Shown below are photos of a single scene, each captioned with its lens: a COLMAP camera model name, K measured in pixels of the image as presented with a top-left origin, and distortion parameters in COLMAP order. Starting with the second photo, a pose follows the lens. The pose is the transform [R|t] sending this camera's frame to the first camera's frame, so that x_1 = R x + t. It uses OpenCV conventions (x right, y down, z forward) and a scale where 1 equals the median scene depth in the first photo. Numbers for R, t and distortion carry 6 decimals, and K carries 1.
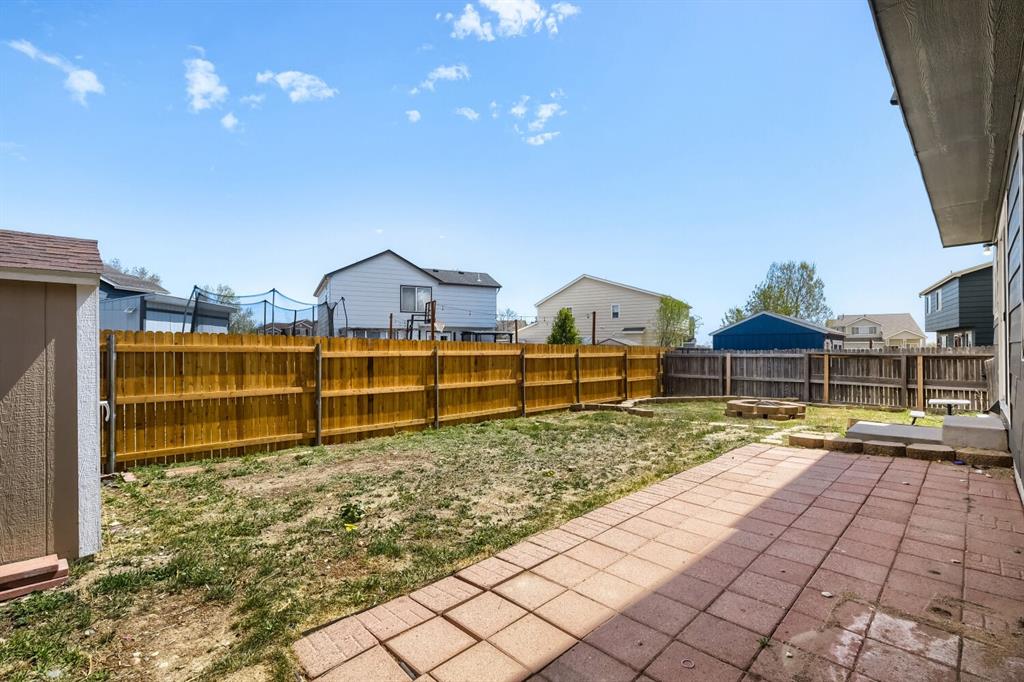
lens RADIAL K [[456.7, 0, 502.4], [0, 456.7, 343.4], [0, 0, 1]] dist [0.001141, -0.000377]
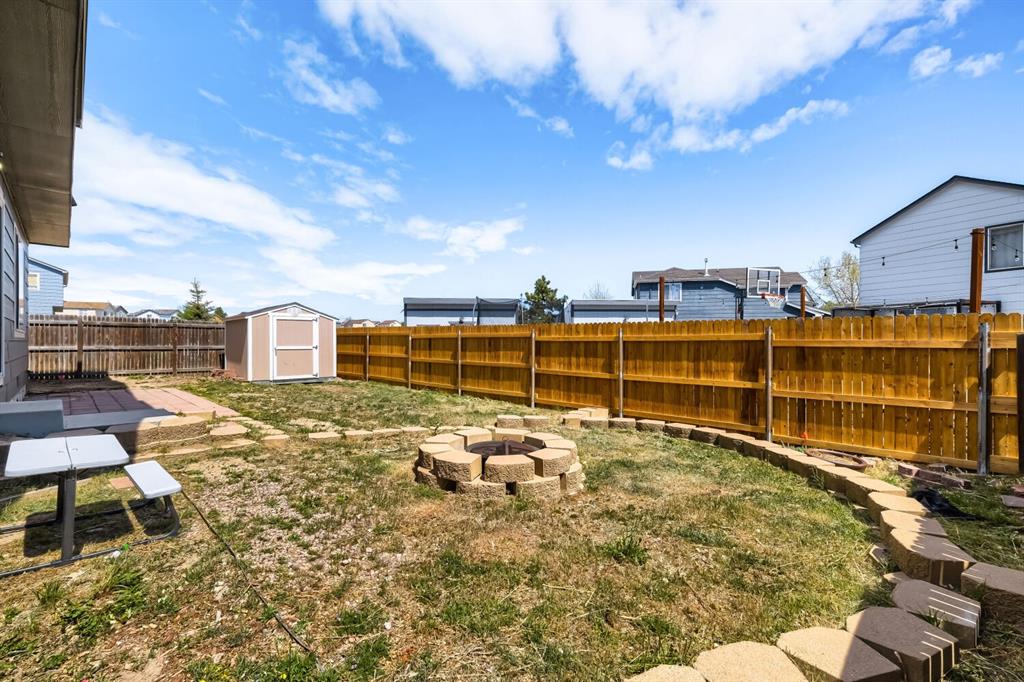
lens RADIAL K [[456.7, 0, 502.9], [0, 456.7, 344.2], [0, 0, 1]] dist [0.001141, -0.000377]
pose [[-0.003234, 0.000935, -0.999994, 0.858144], [0.005135, 0.999986, 0.000918, 0.037078], [0.999982, -0.005132, -0.003239, 0.874428]]
